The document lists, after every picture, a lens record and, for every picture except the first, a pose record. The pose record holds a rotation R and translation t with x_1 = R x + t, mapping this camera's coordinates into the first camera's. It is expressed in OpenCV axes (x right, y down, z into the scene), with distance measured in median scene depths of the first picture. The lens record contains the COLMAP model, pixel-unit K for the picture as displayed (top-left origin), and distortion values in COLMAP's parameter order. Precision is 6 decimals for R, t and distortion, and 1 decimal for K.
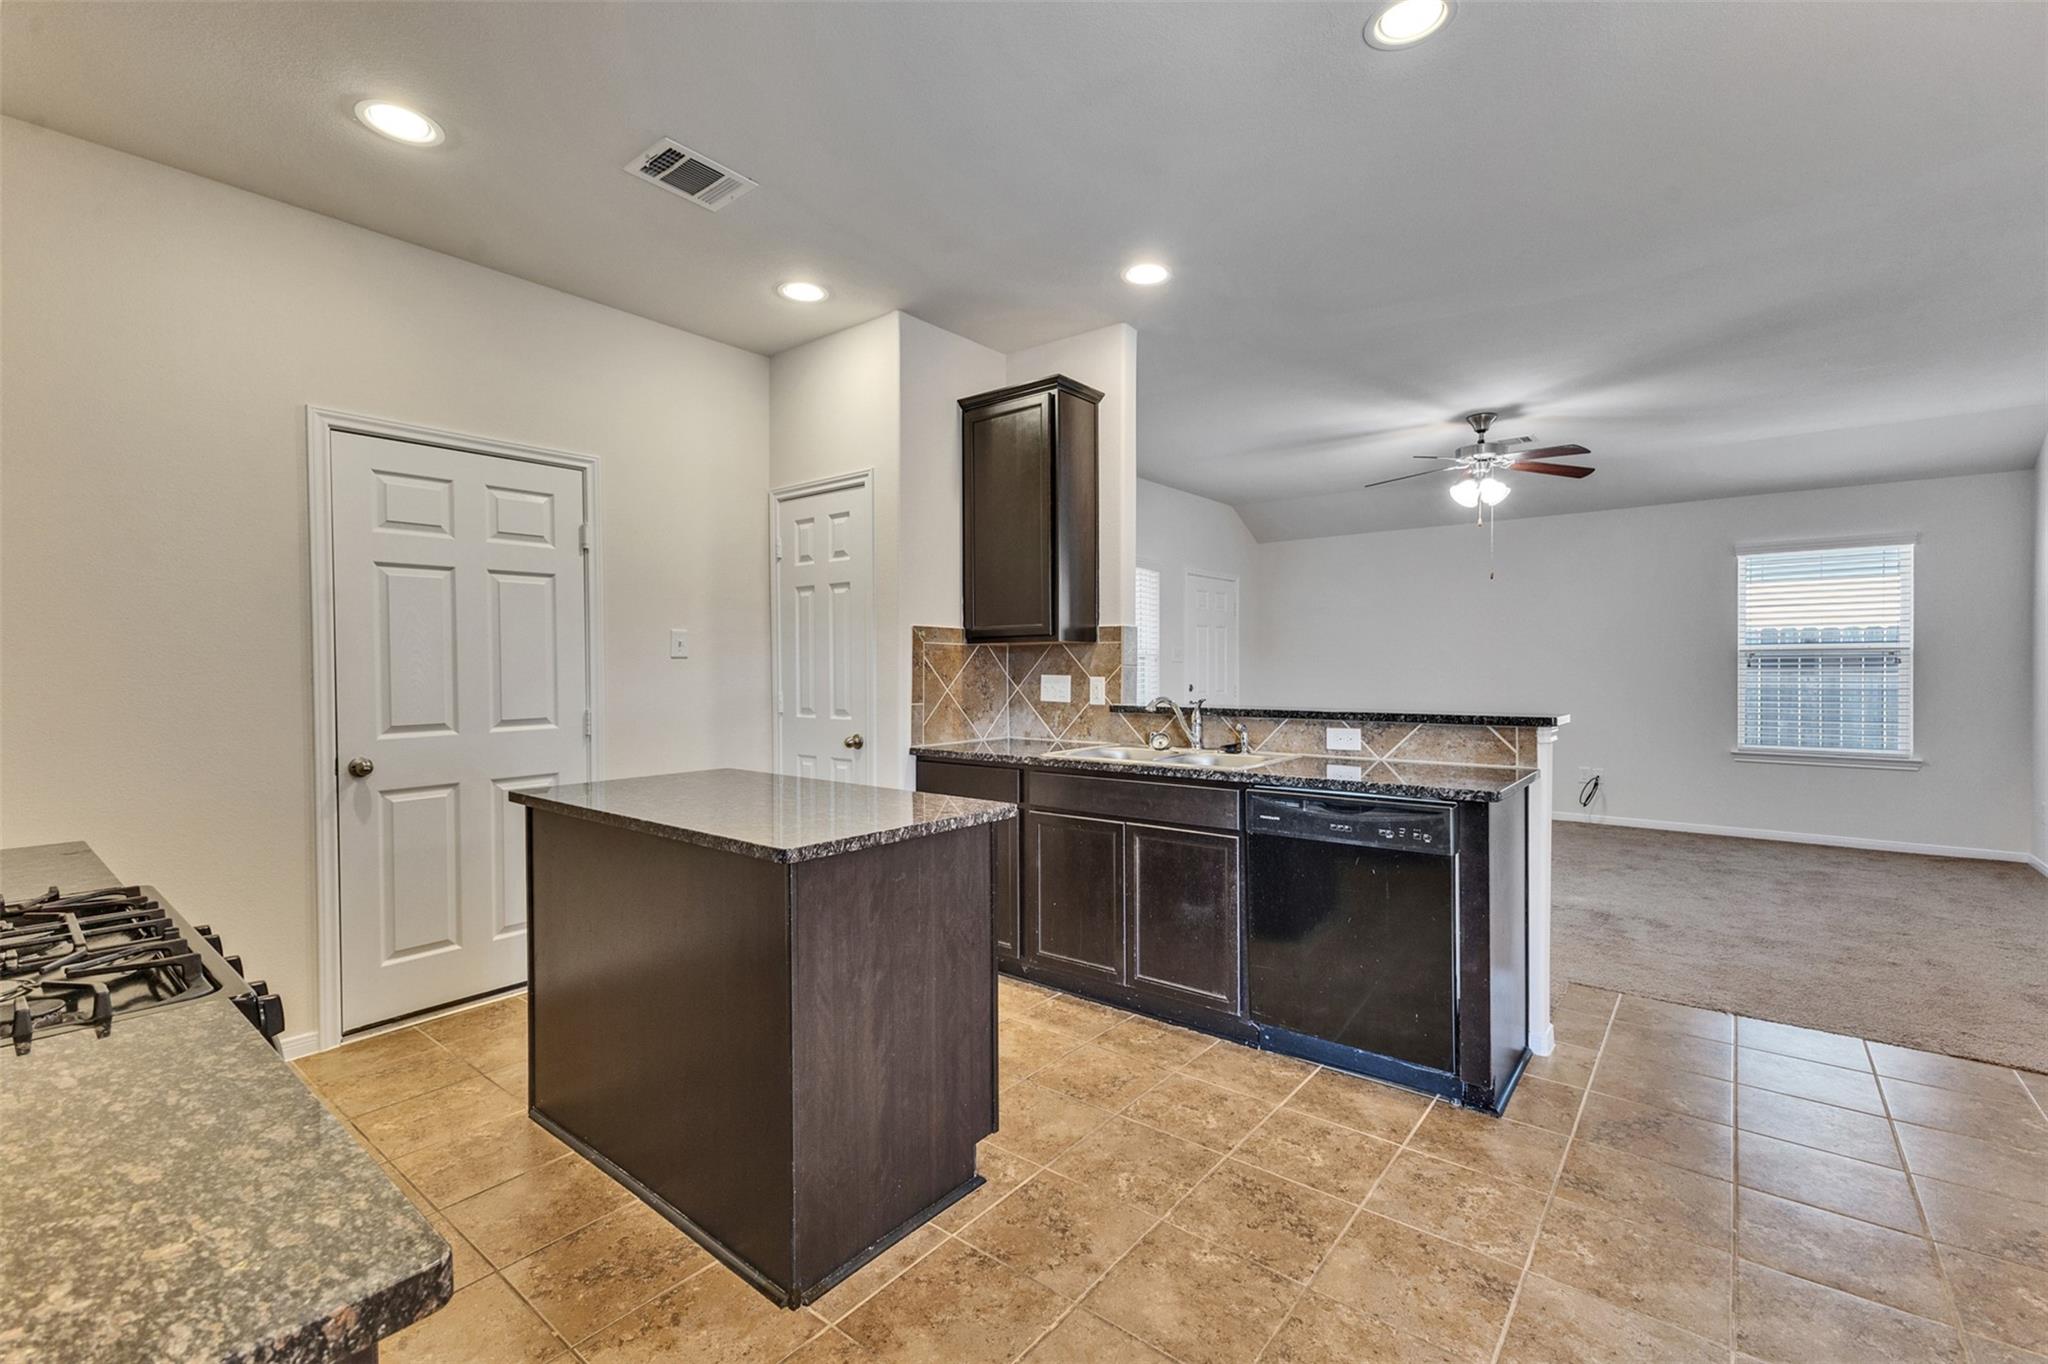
lens RADIAL K [[884.0, 0, 1029.1], [0, 884.0, 678.4], [0, 0, 1]] dist [0.014542, -0.000493]
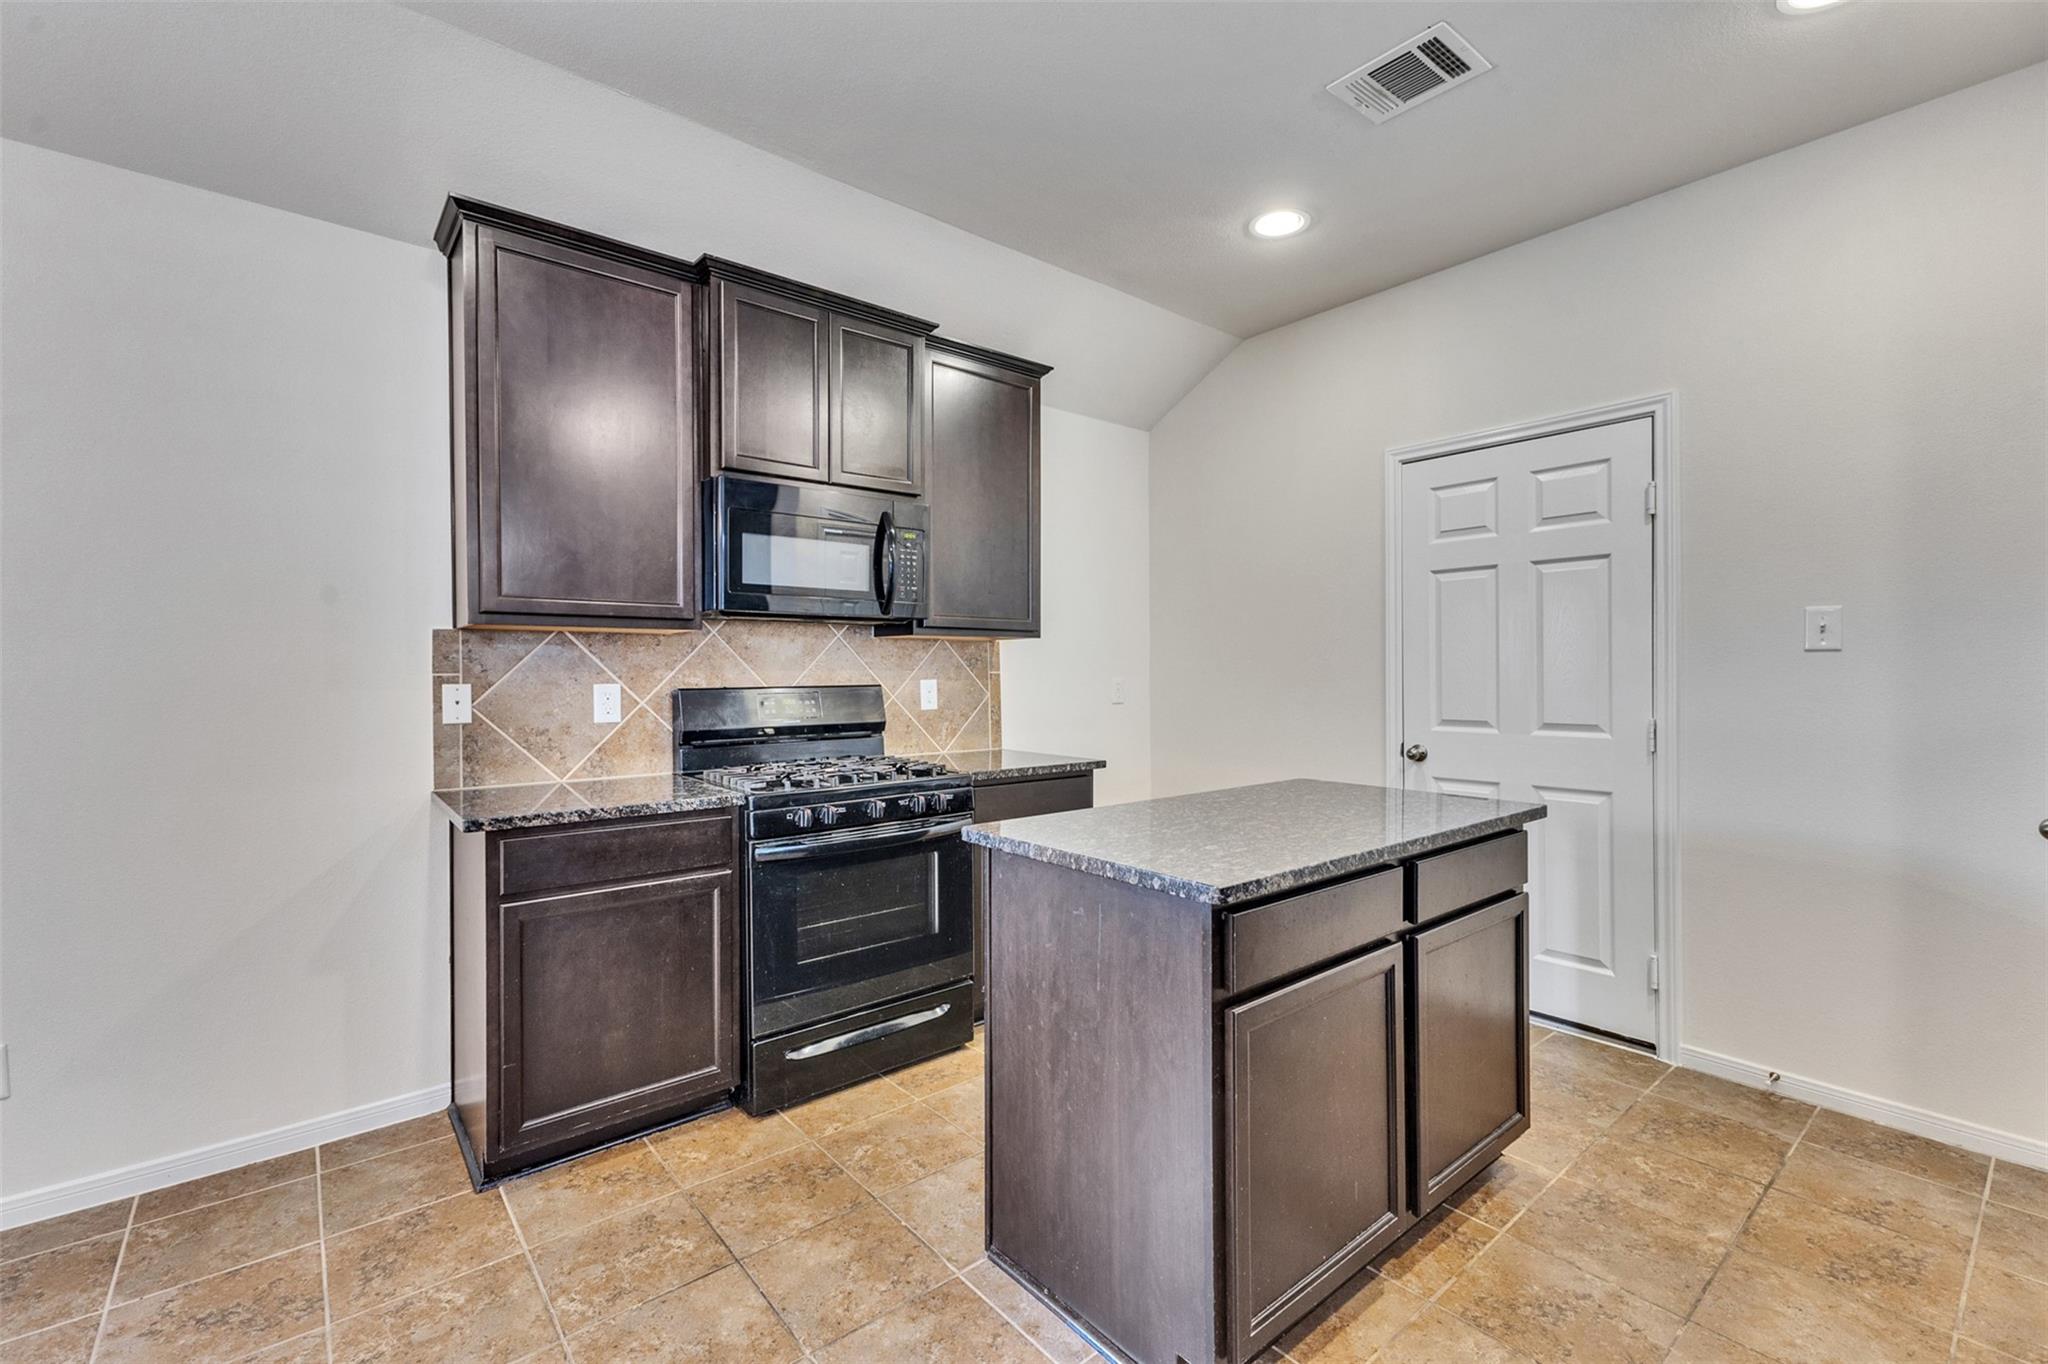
lens RADIAL K [[884.0, 0, 1029.1], [0, 884.0, 678.4], [0, 0, 1]] dist [0.014542, -0.000493]
pose [[-0.201394, 0.017080, -0.979361, 0.511500], [-0.011730, 0.999734, 0.019847, -0.013163], [0.979440, 0.015485, -0.201140, 0.816557]]
